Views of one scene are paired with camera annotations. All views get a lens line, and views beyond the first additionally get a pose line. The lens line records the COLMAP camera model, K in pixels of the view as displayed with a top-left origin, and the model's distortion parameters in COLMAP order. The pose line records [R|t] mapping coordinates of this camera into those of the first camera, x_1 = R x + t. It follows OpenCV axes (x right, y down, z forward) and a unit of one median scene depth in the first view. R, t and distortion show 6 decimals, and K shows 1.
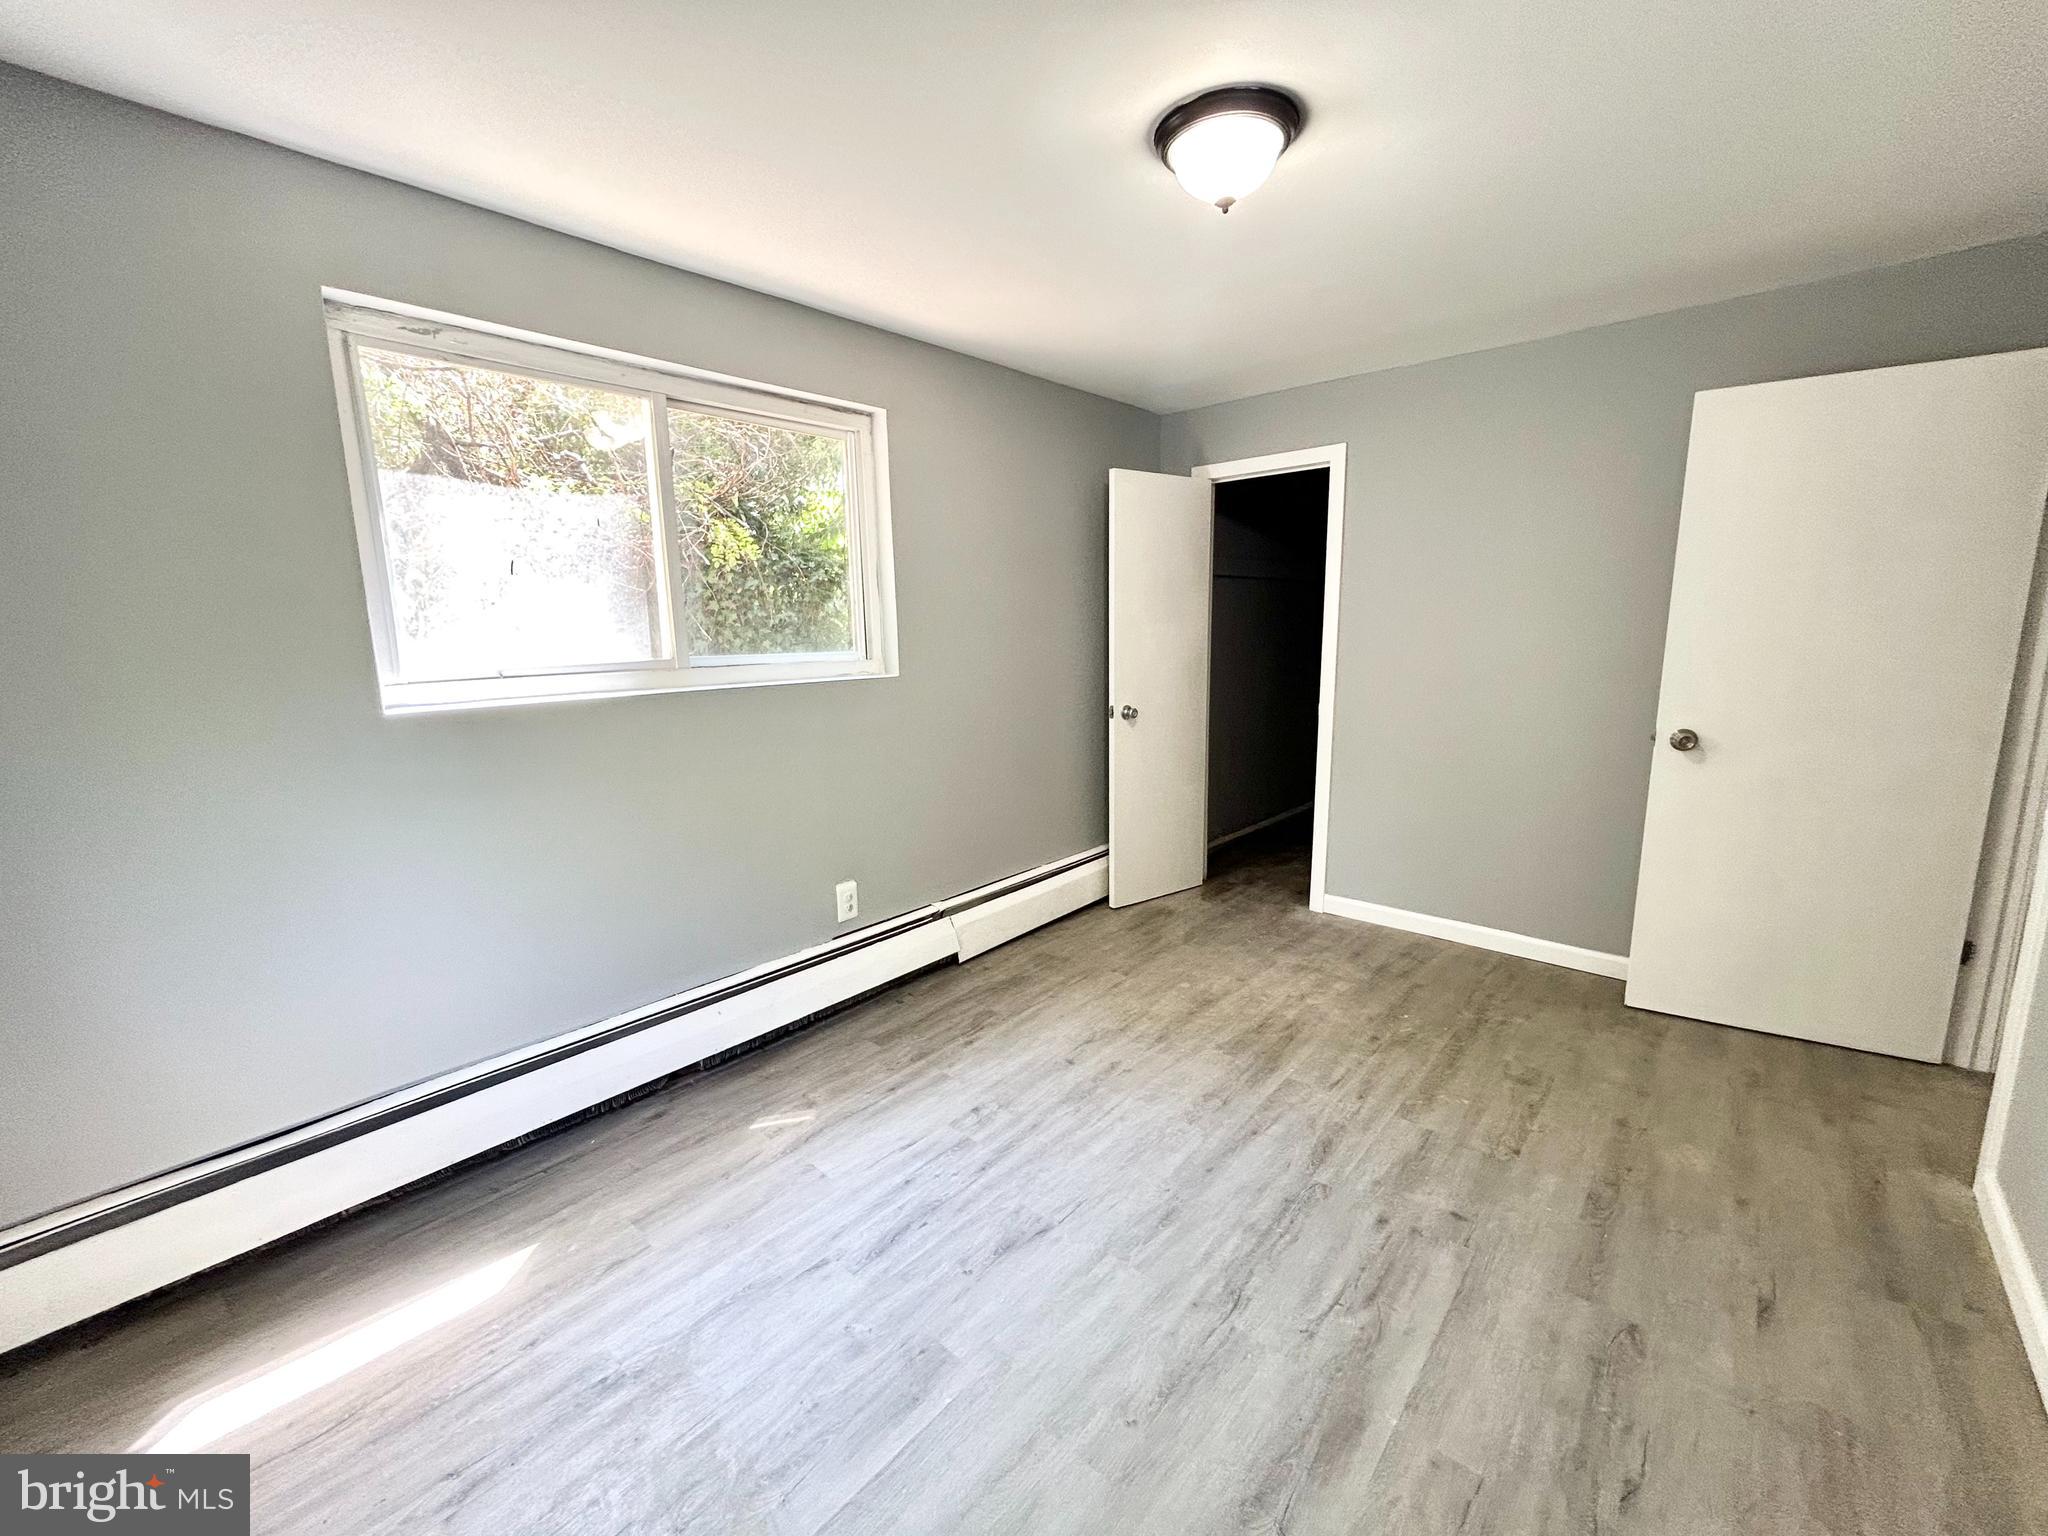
lens RADIAL K [[827.8, 0, 1024.0], [0, 827.8, 768.0], [0, 0, 1]] dist [-0.002837, -0.000171]
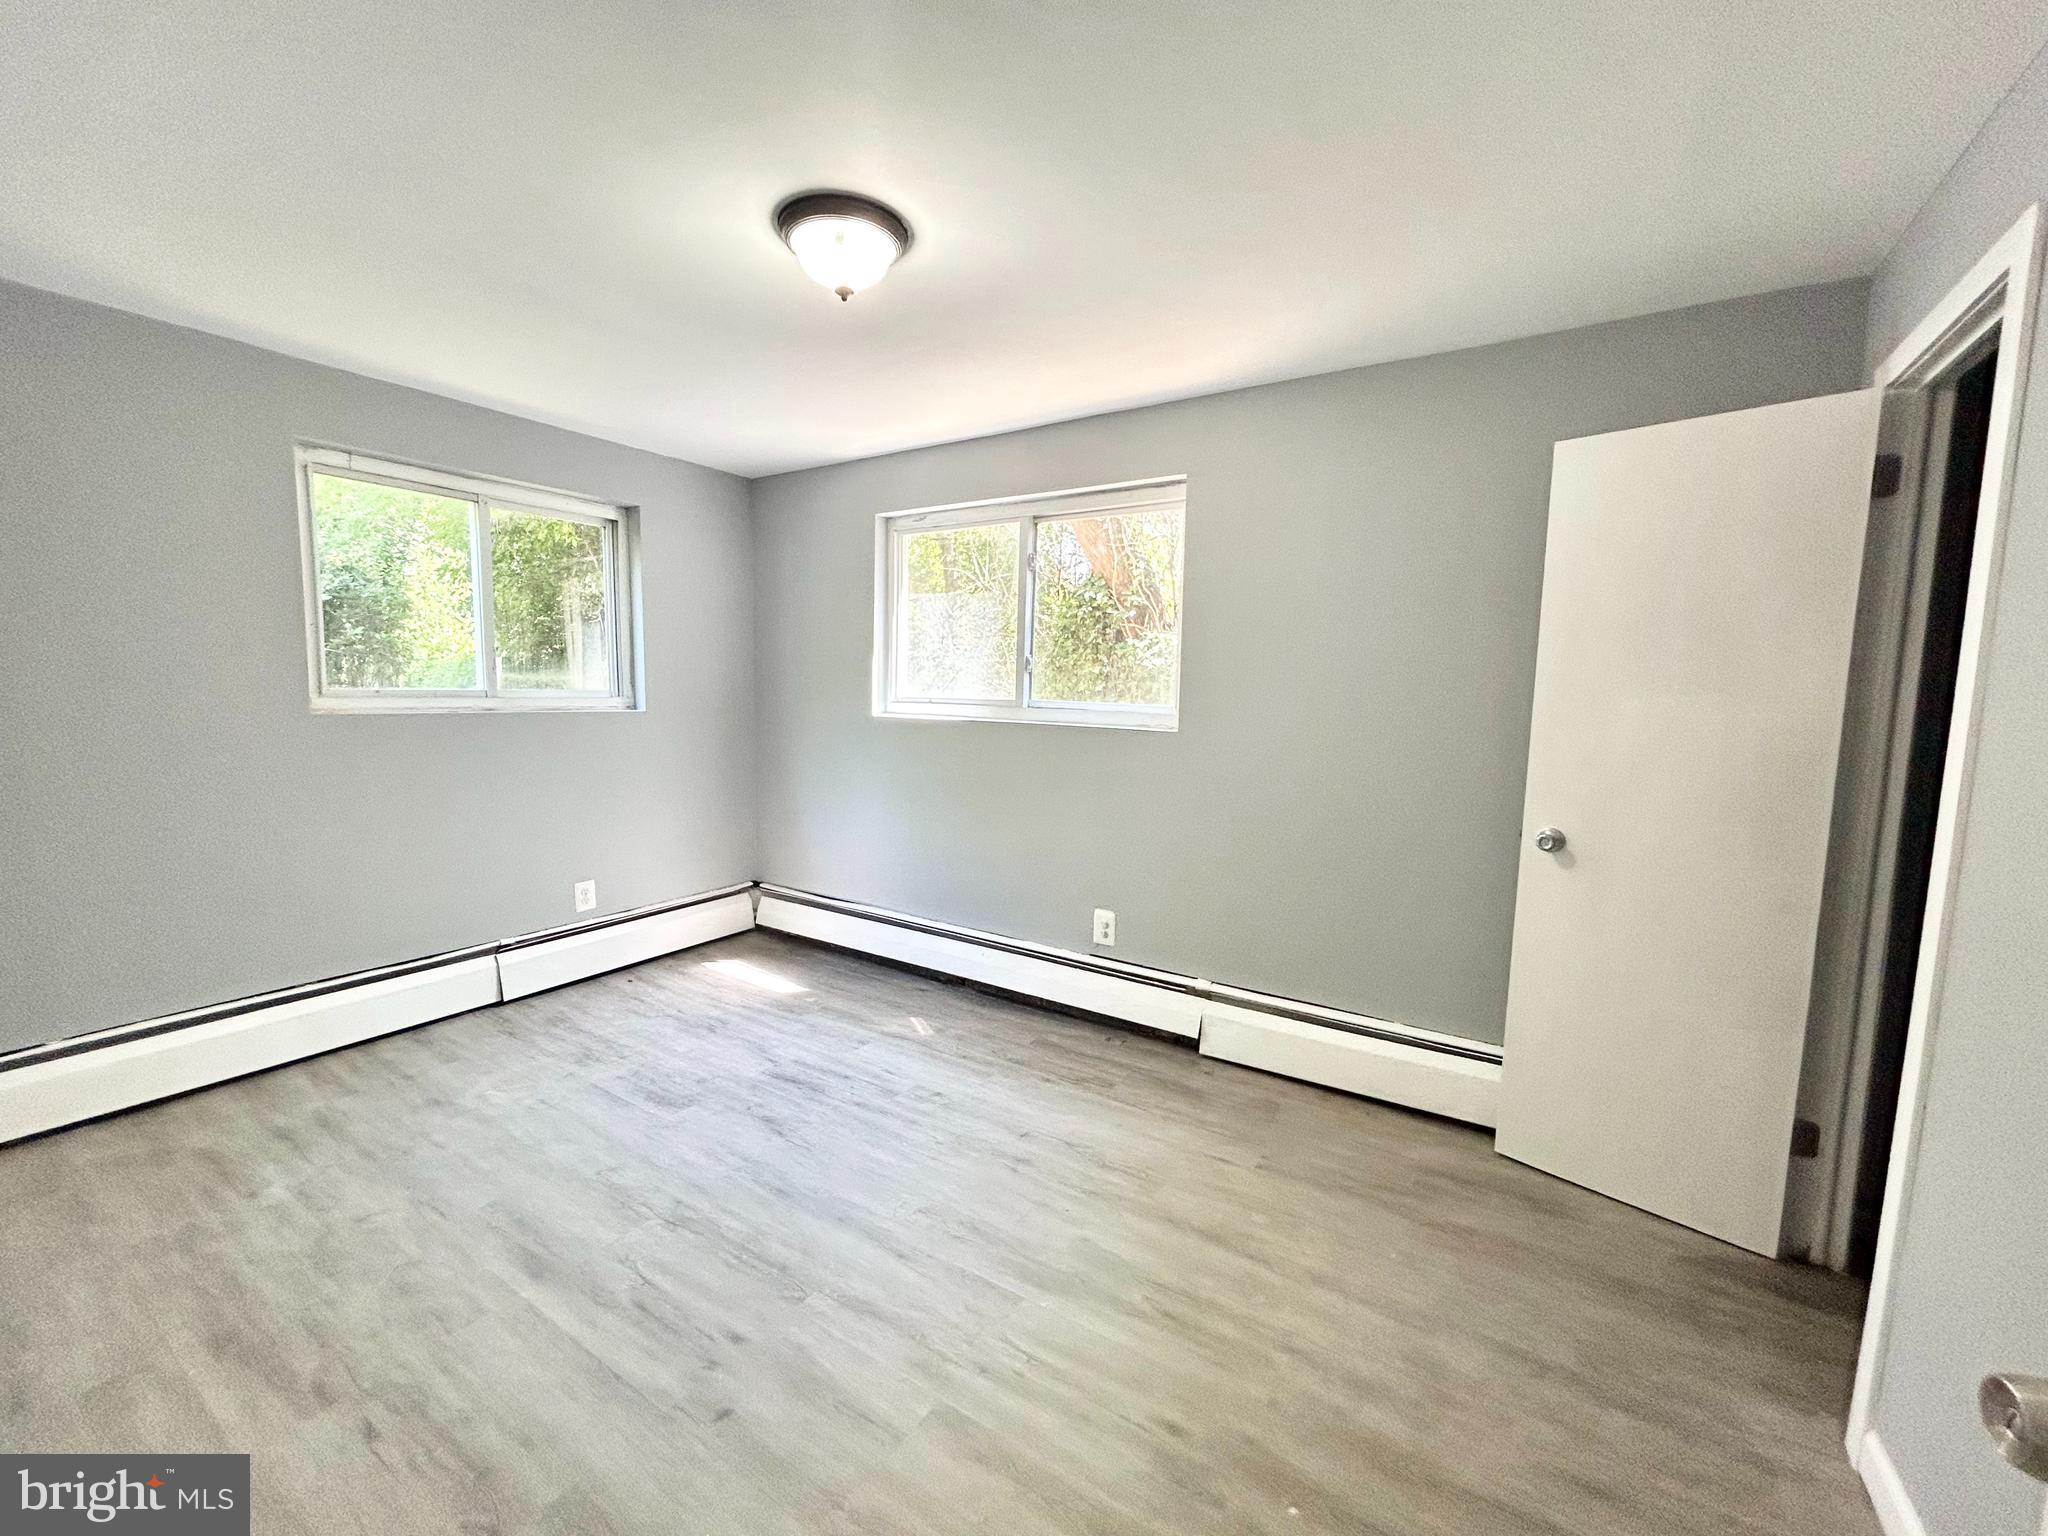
lens RADIAL K [[827.8, 0, 1024.0], [0, 827.8, 768.0], [0, 0, 1]] dist [-0.002837, -0.000171]
pose [[0.149630, 0.121772, -0.981215, 1.053090], [-0.195594, 0.976421, 0.091350, -0.161393], [0.969203, 0.178252, 0.169919, 0.854624]]
